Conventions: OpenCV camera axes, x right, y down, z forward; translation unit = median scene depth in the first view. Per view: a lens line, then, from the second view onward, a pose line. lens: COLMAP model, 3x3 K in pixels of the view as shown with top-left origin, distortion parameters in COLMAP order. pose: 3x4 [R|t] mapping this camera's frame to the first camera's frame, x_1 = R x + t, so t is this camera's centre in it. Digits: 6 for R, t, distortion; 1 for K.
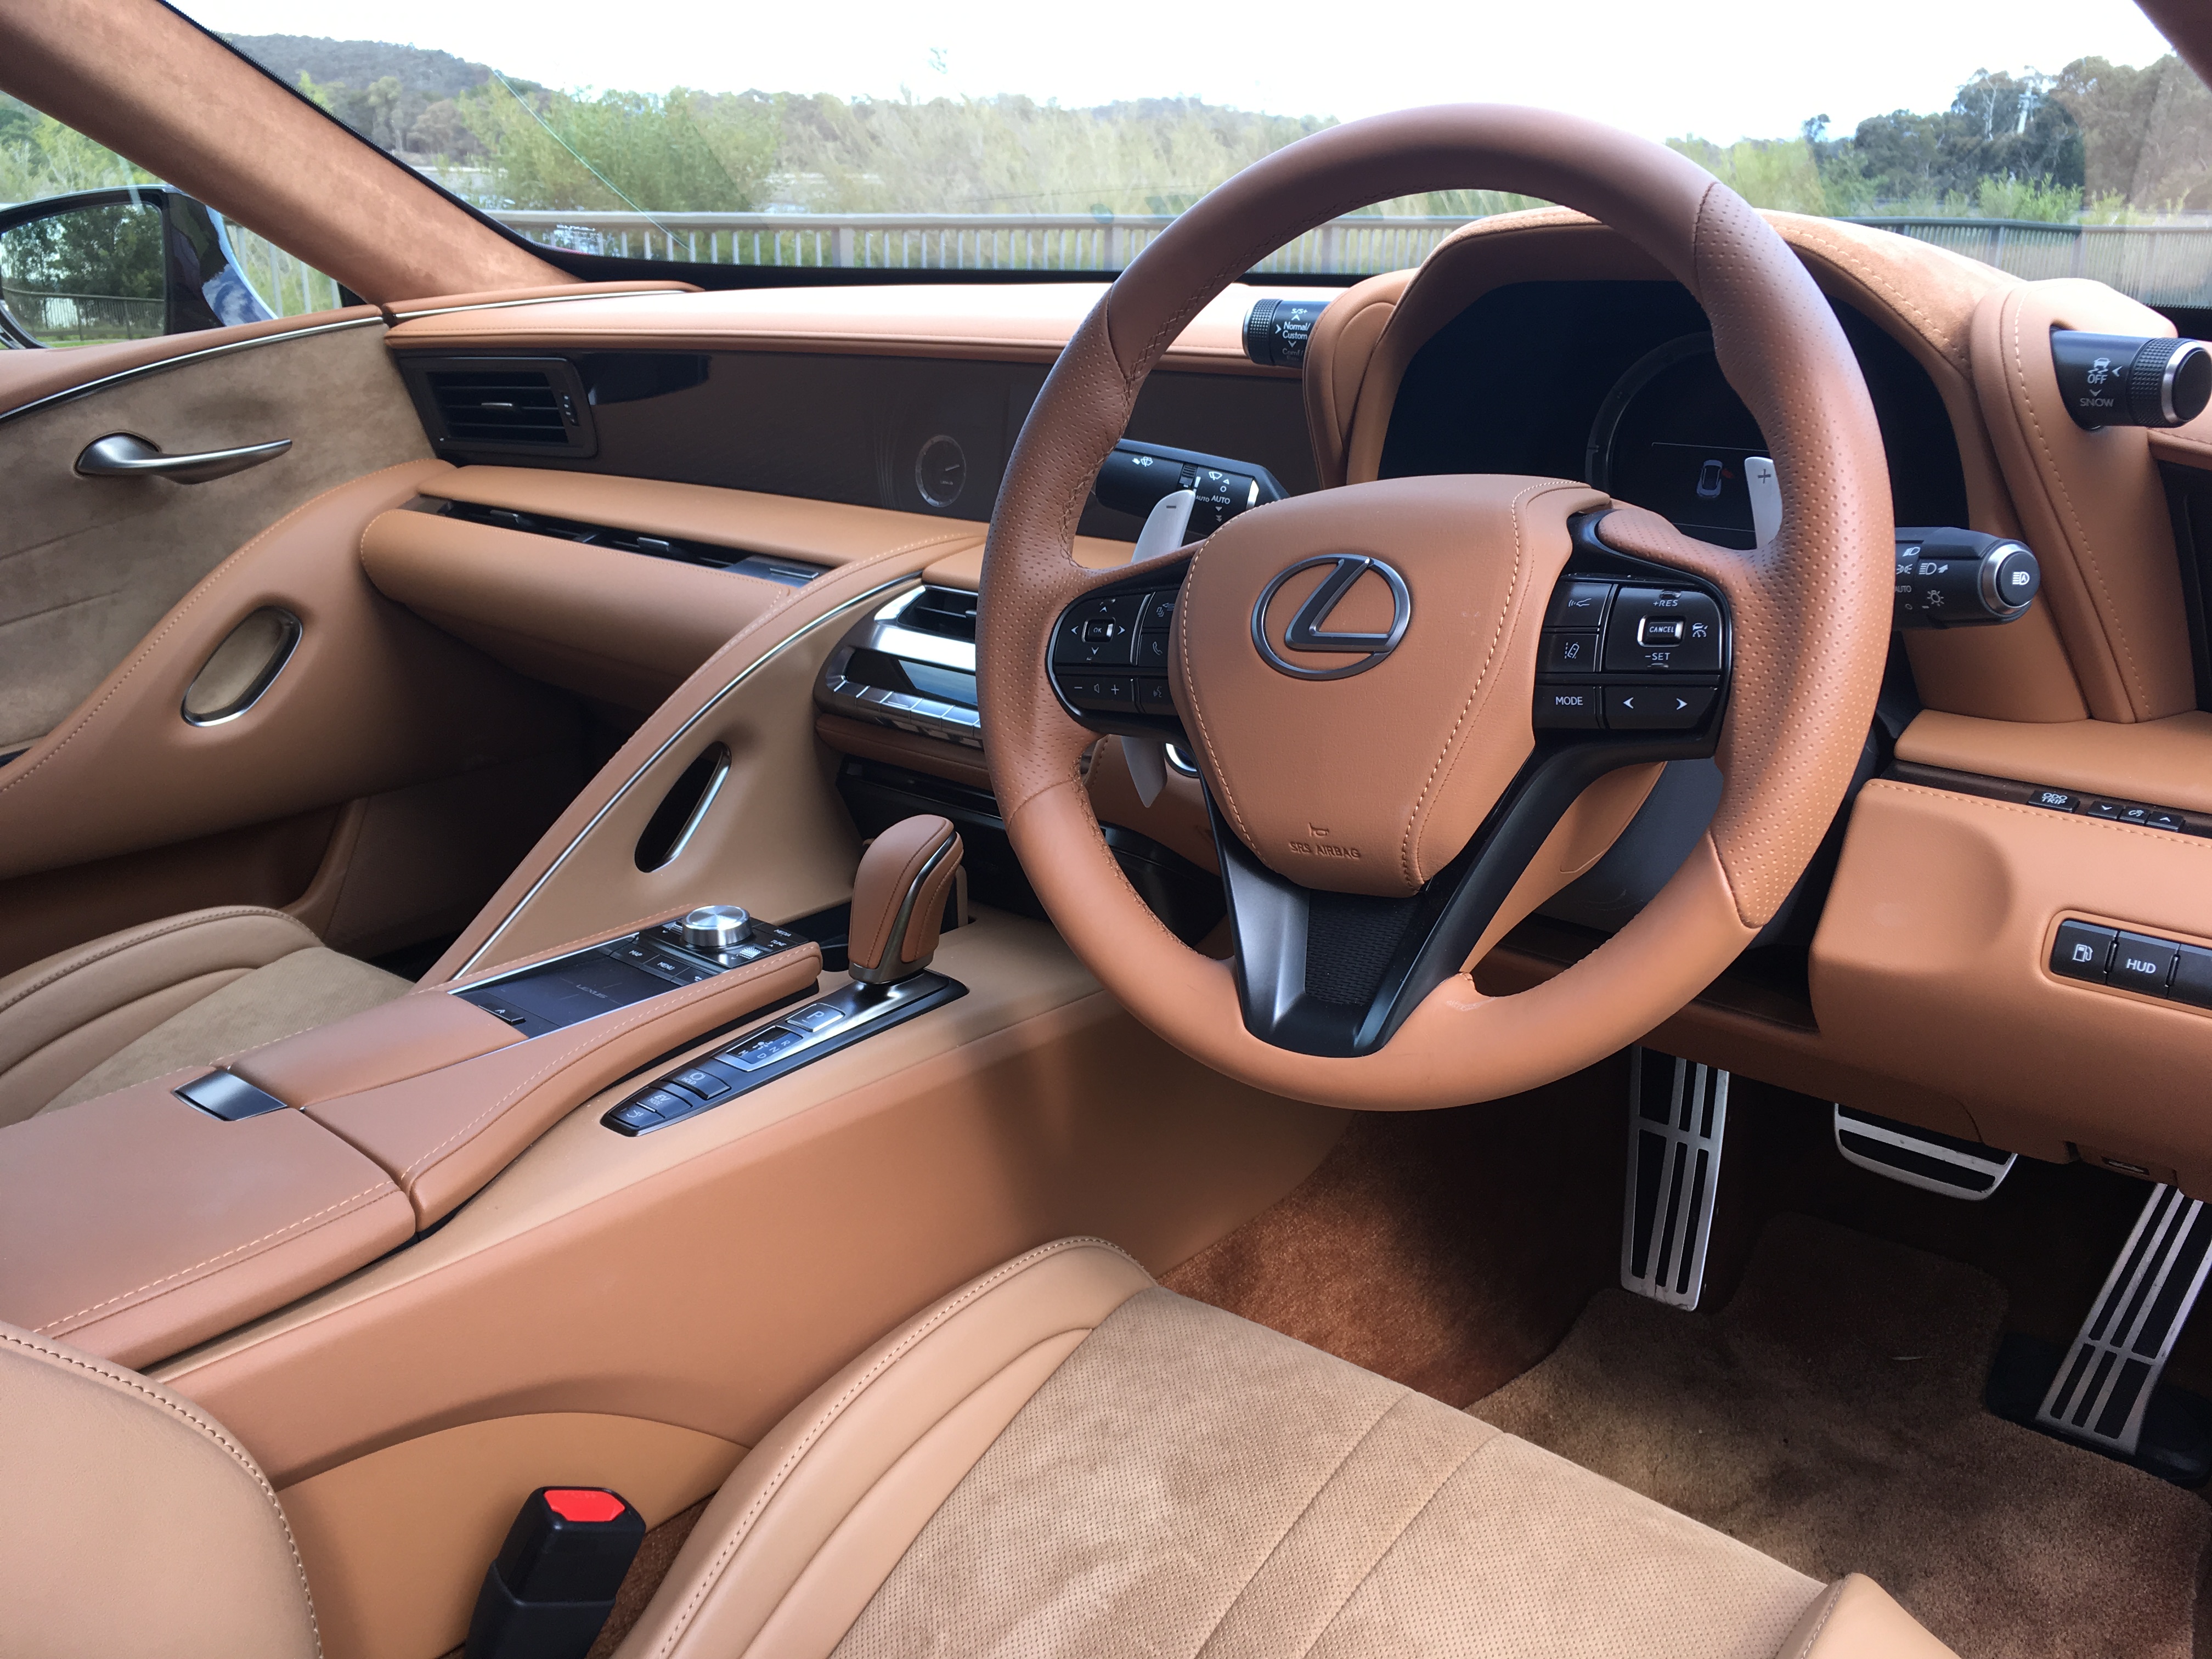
lens RADIAL K [[1873.9, 0, 1109.5], [0, 1873.9, 833.4], [0, 0, 1]] dist [0.054877, -0.045360]
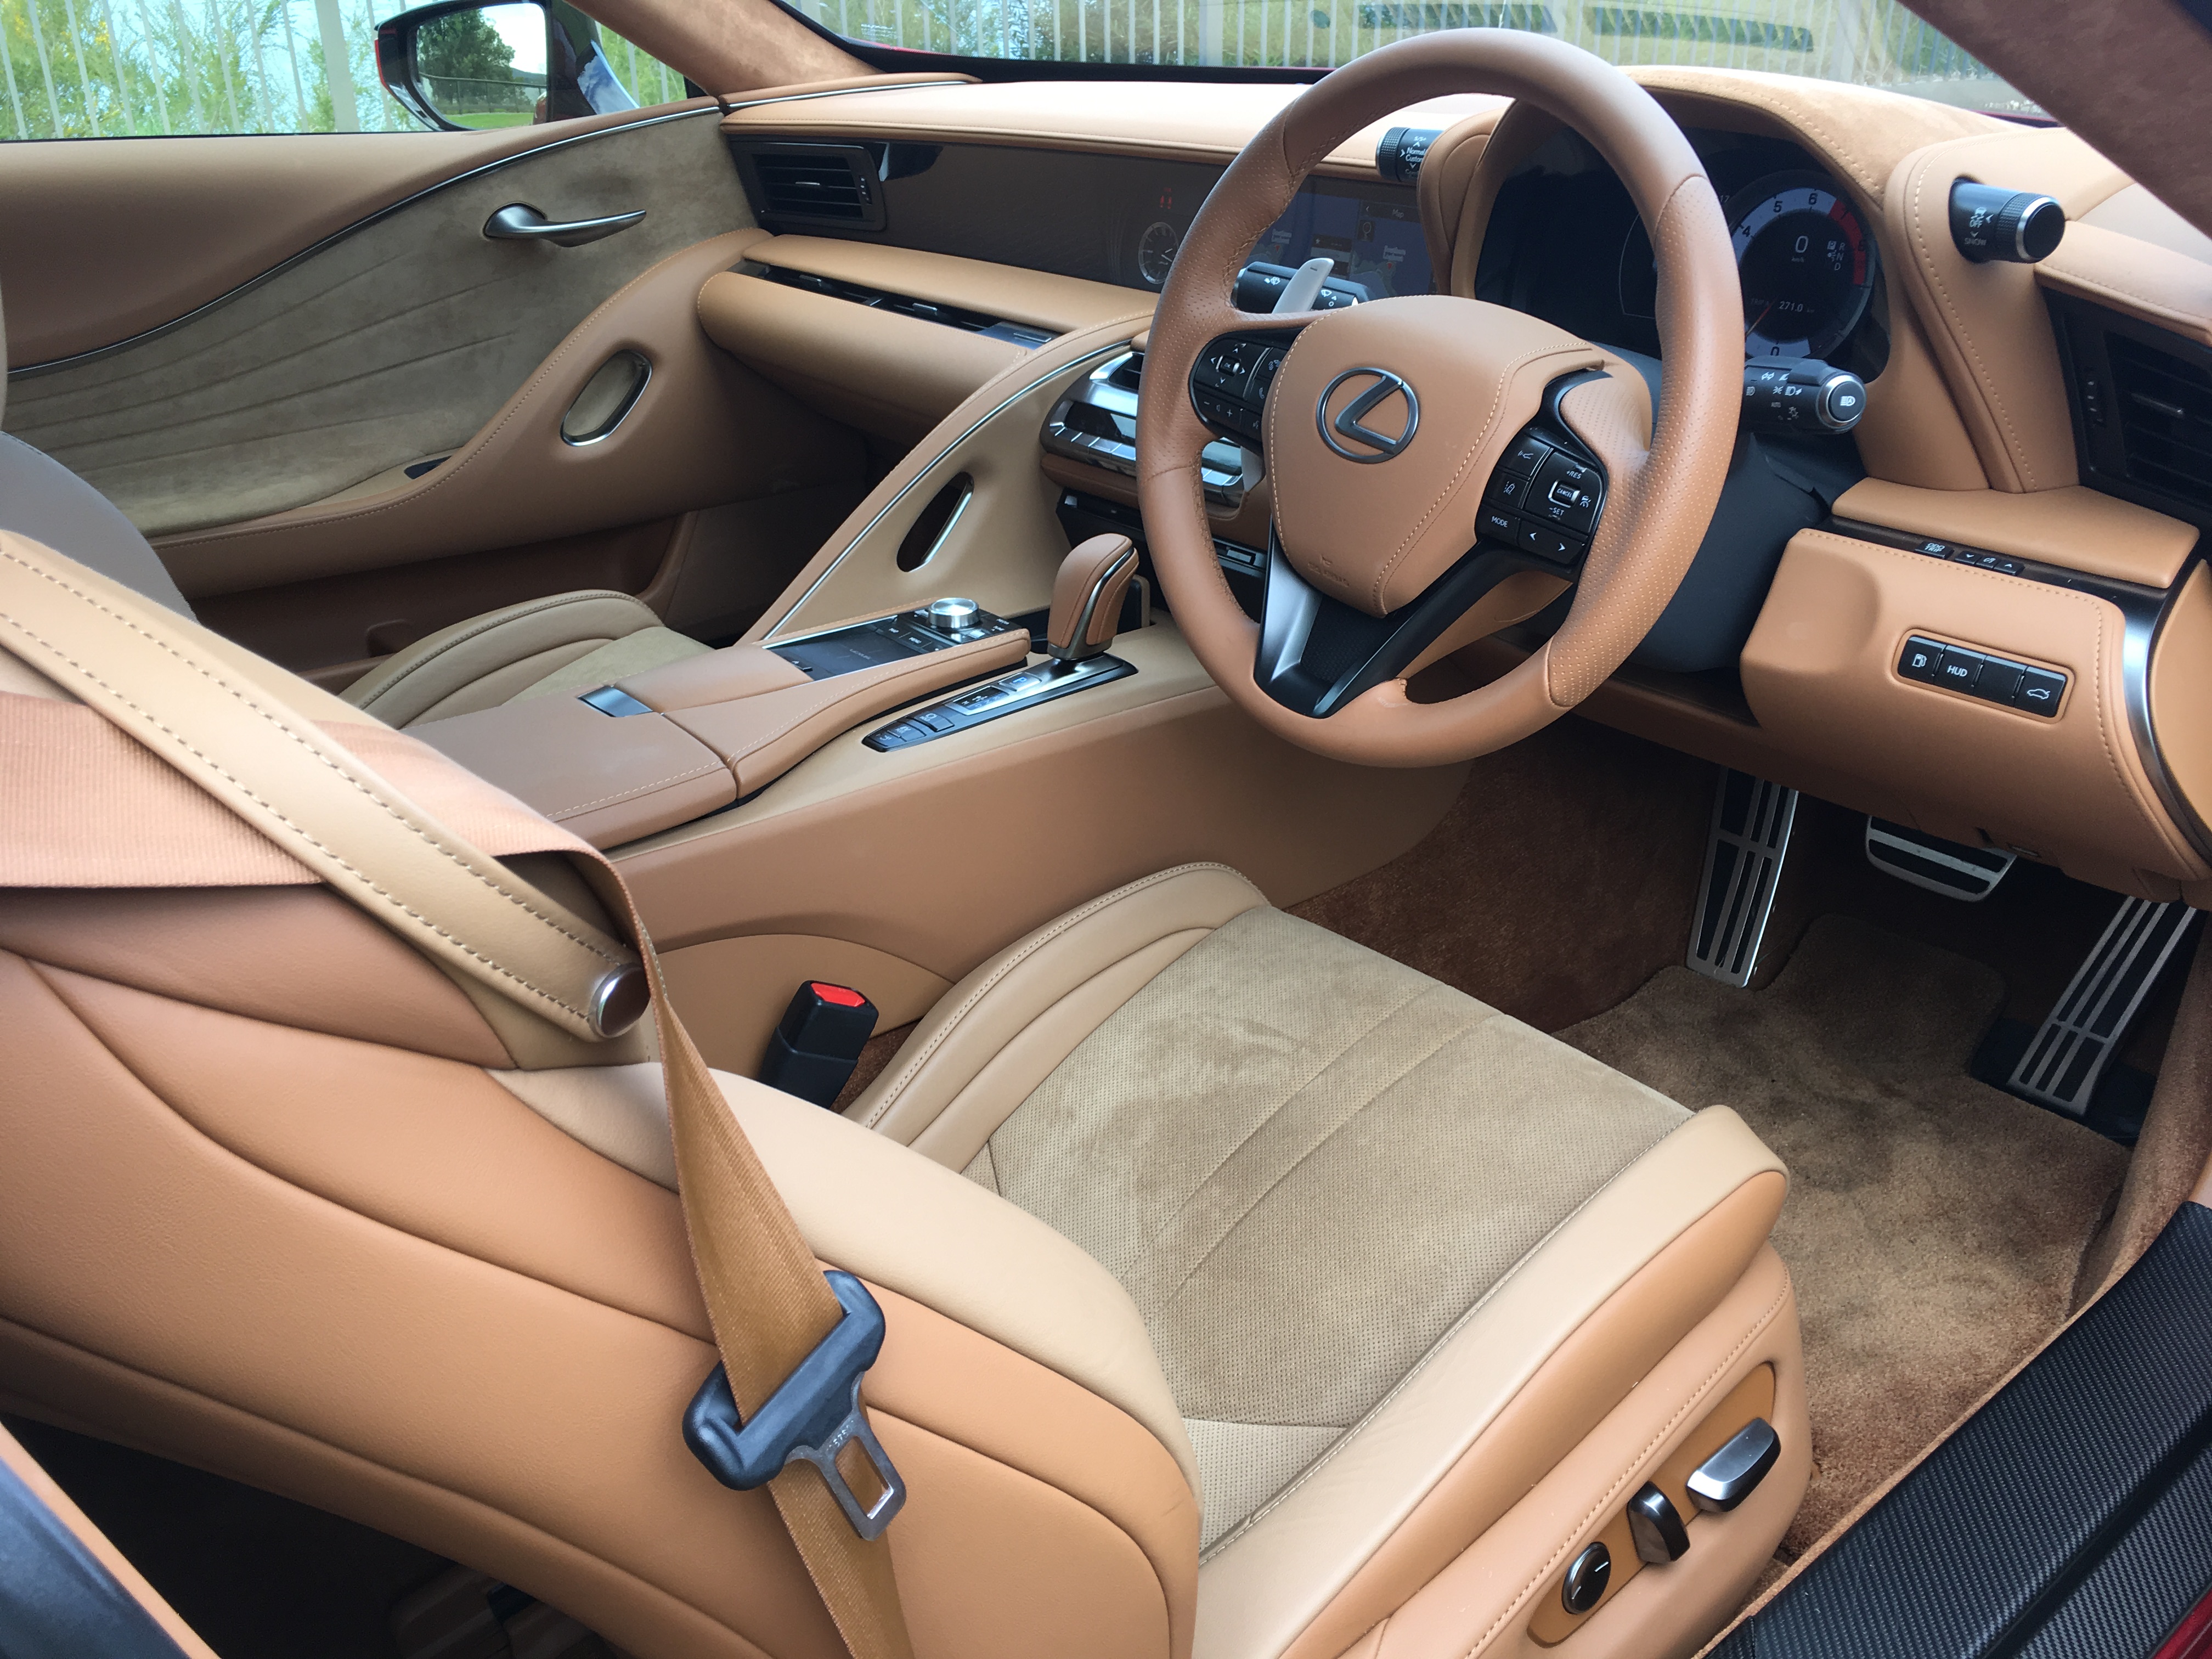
lens RADIAL K [[1873.9, 0, 1101.6], [0, 1873.9, 829.8], [0, 0, 1]] dist [0.054877, -0.045360]
pose [[0.986705, 0.069242, -0.147031, 0.090283], [-0.050589, 0.990610, 0.127015, 0.025611], [0.154445, -0.117888, 0.980943, -0.272574]]
